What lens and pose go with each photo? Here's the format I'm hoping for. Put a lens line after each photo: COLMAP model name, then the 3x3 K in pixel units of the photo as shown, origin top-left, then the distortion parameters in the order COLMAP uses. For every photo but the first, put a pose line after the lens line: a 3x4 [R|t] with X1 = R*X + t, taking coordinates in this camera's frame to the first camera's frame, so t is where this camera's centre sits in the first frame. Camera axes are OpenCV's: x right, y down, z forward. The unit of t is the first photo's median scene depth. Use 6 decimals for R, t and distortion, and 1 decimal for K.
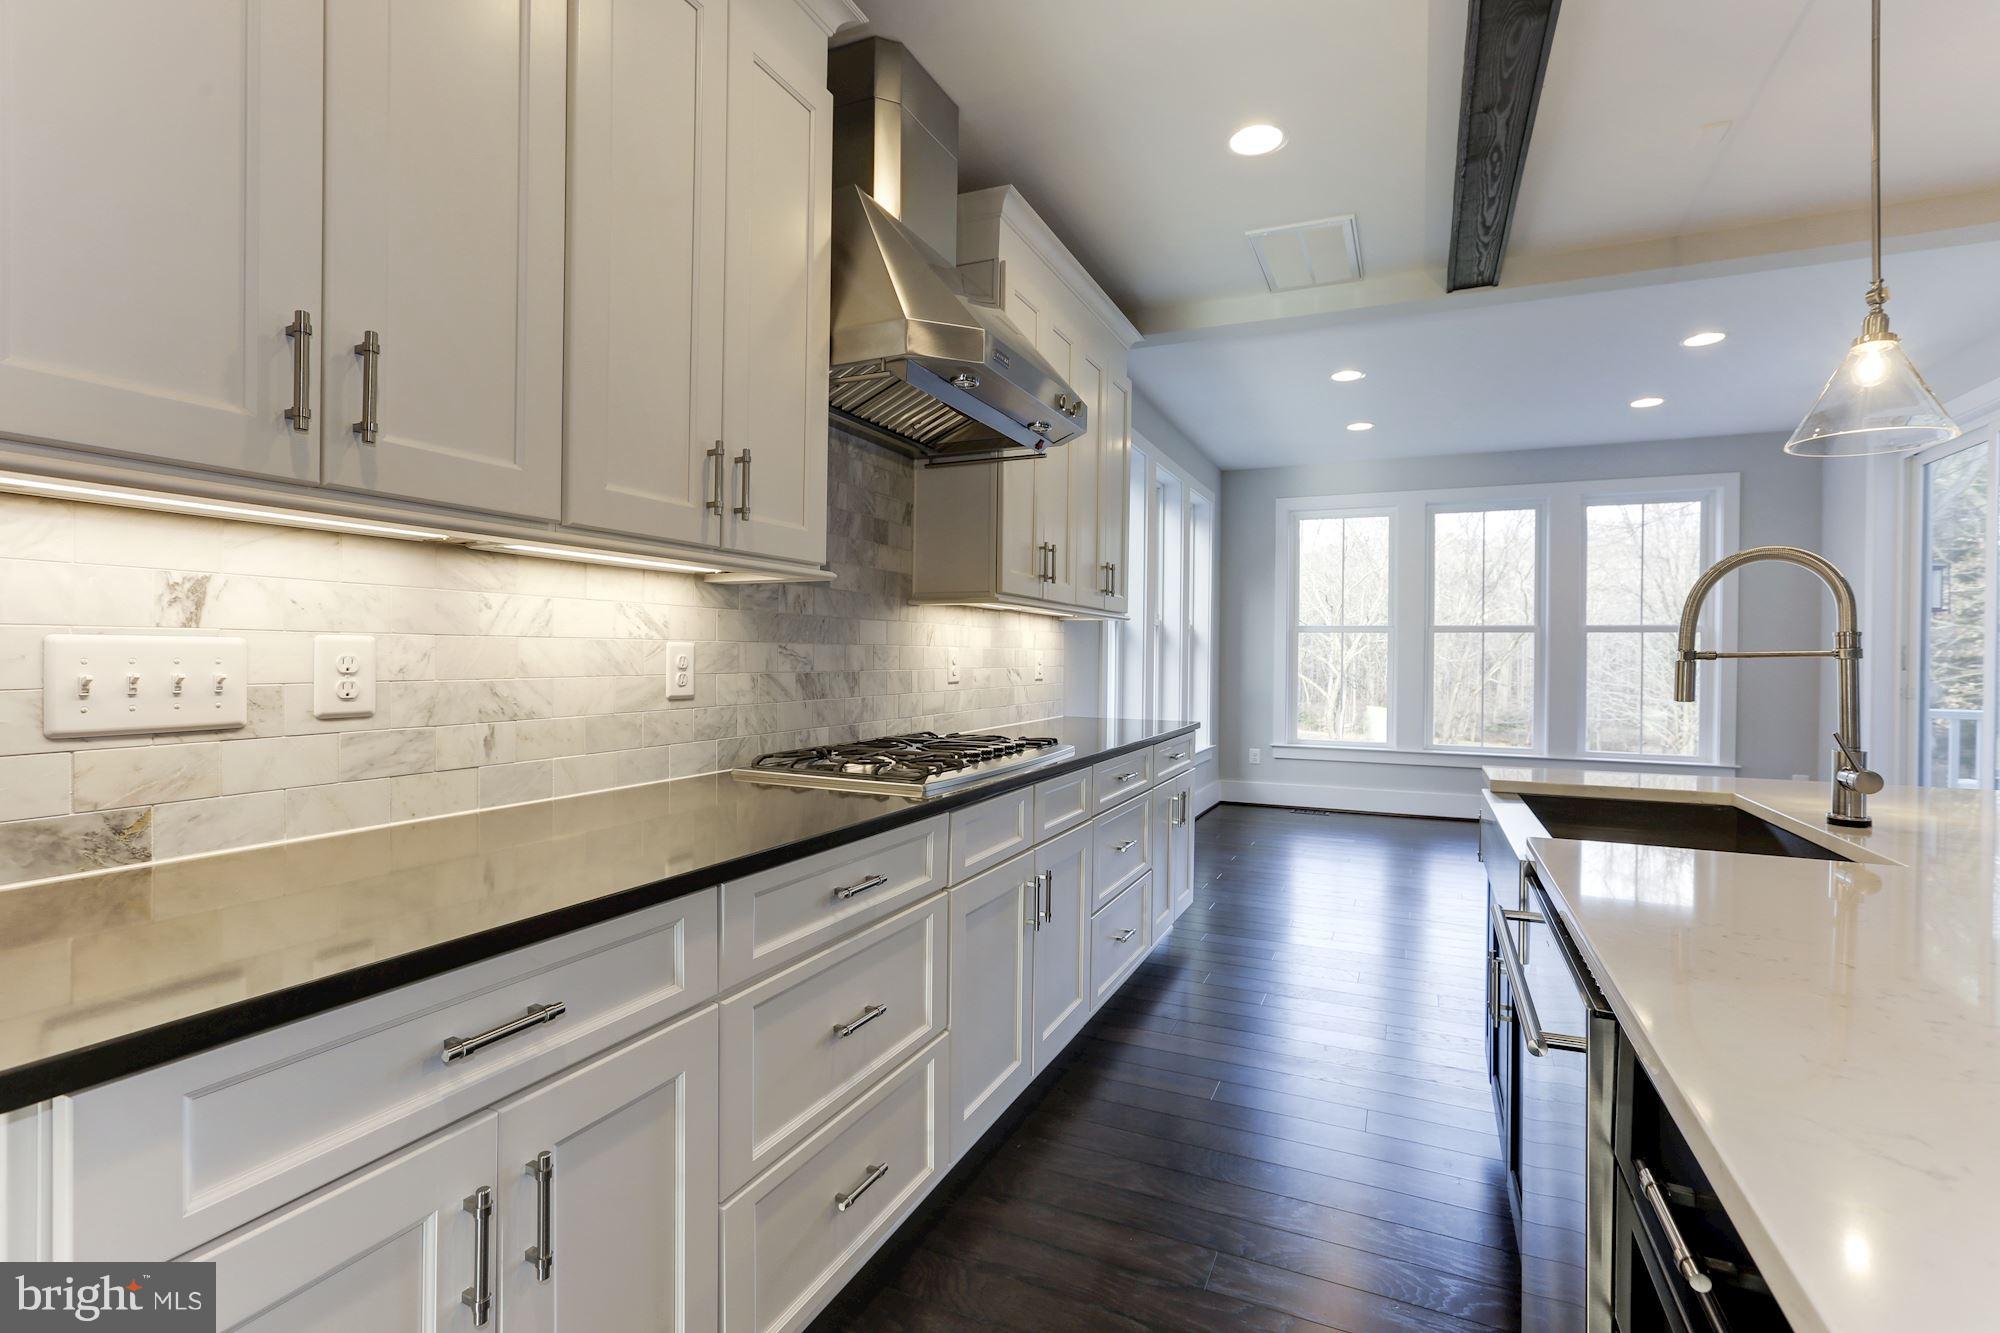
lens RADIAL K [[911.8, 0, 1000.3], [0, 911.8, 659.1], [0, 0, 1]] dist [-0.001911, 0.001318]
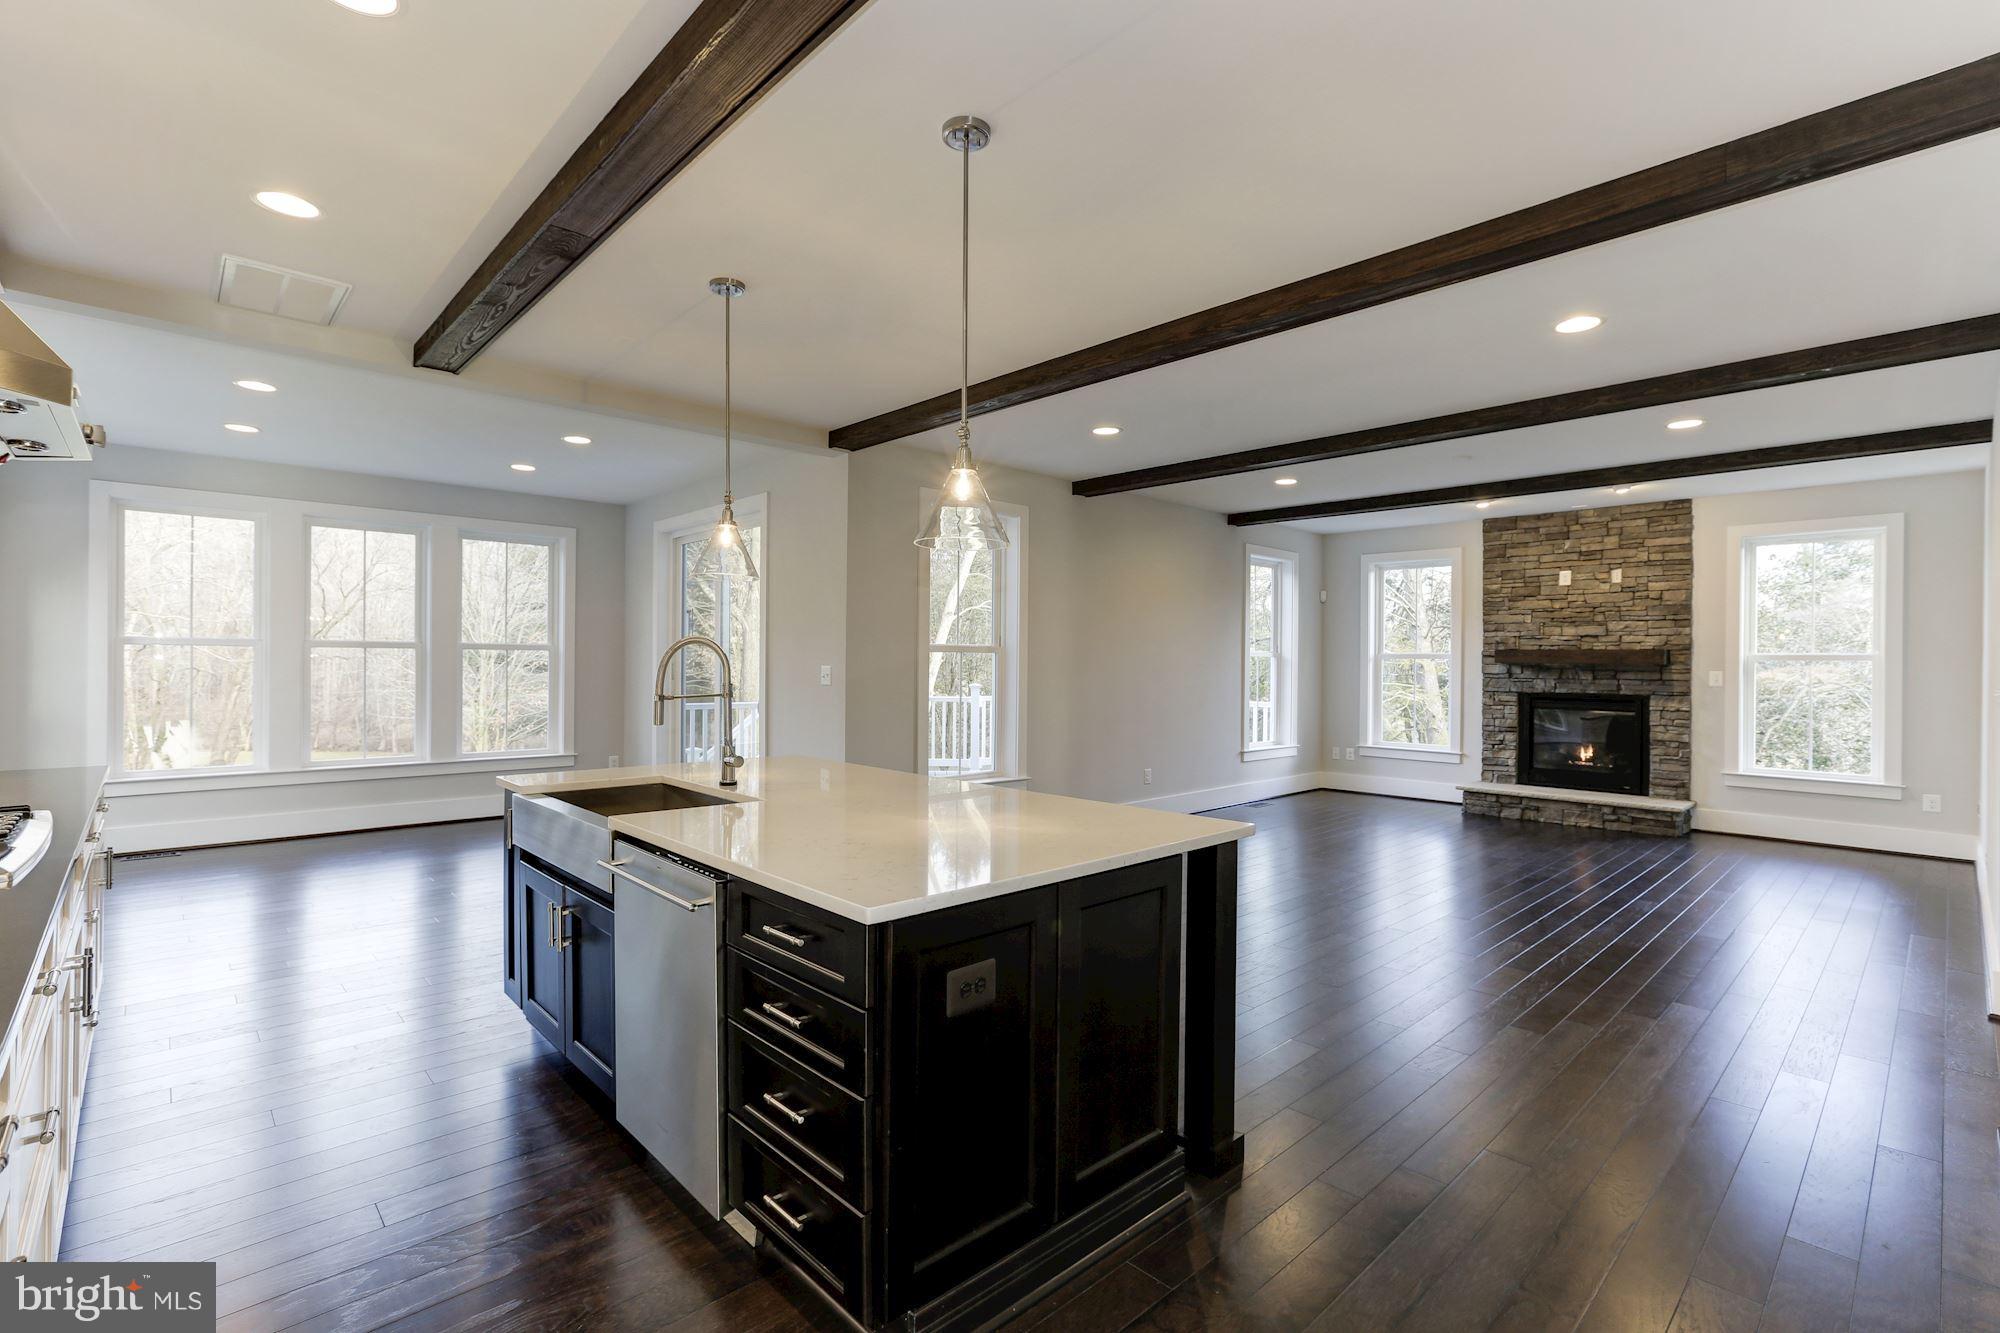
lens RADIAL K [[911.8, 0, 1008.4], [0, 911.8, 658.2], [0, 0, 1]] dist [-0.001911, 0.001318]
pose [[0.379646, -0.002139, 0.925129, -0.330770], [-0.001223, 0.999995, 0.002814, -0.048153], [-0.925131, -0.002200, 0.379641, -0.142721]]
